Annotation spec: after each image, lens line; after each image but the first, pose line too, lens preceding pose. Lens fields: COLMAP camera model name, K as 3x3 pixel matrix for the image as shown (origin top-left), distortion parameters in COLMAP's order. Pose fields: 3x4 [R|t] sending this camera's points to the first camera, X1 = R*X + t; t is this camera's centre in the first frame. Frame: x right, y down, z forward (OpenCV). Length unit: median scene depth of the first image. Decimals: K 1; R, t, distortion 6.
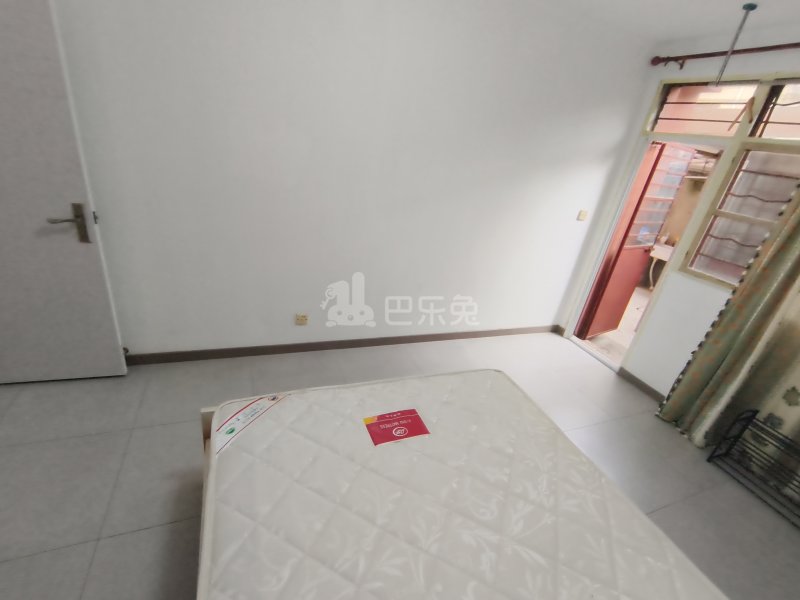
lens RADIAL K [[349.0, 0, 404.4], [0, 349.0, 299.3], [0, 0, 1]] dist [-0.000718, -0.000043]
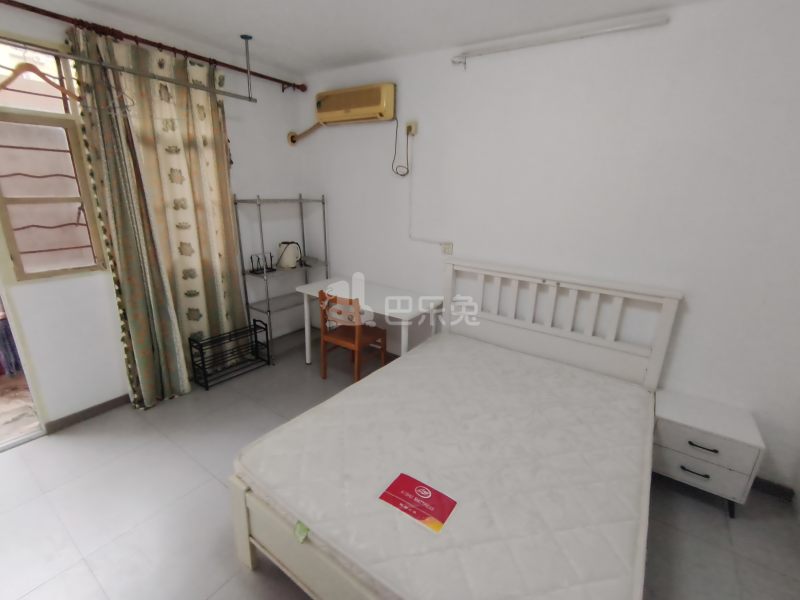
lens RADIAL K [[369.3, 0, 382.8], [0, 369.3, 300.6], [0, 0, 1]] dist [-0.000692, -0.000131]
pose [[-0.504379, -0.417063, 0.756082, -0.269626], [0.256284, 0.763858, 0.592318, -0.361342], [-0.824573, 0.492524, -0.278387, 0.658882]]
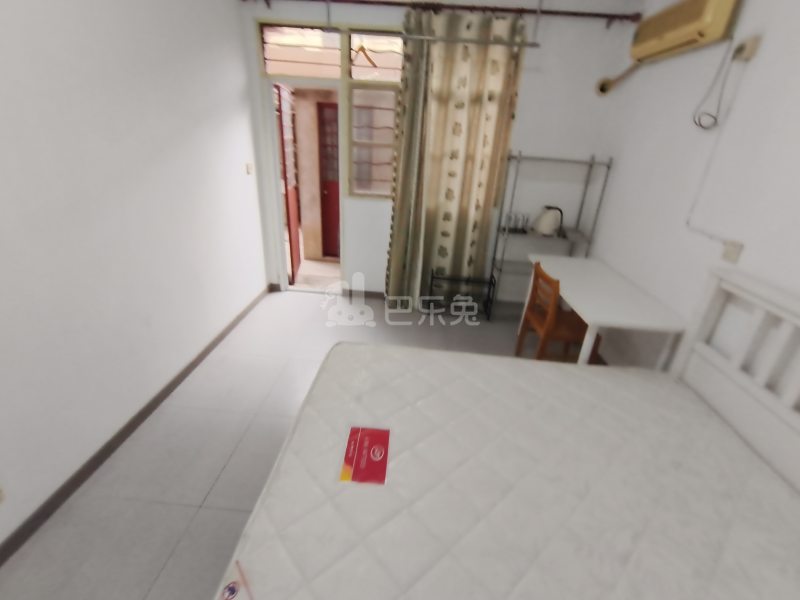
lens RADIAL K [[357.2, 0, 400.0], [0, 357.2, 300.0], [0, 0, 1]] dist [-0.003768, -0.000909]
pose [[0.451883, -0.489322, 0.745899, -0.262481], [0.380077, 0.862056, 0.335263, -0.132538], [-0.807058, 0.131999, 0.575529, 0.210295]]
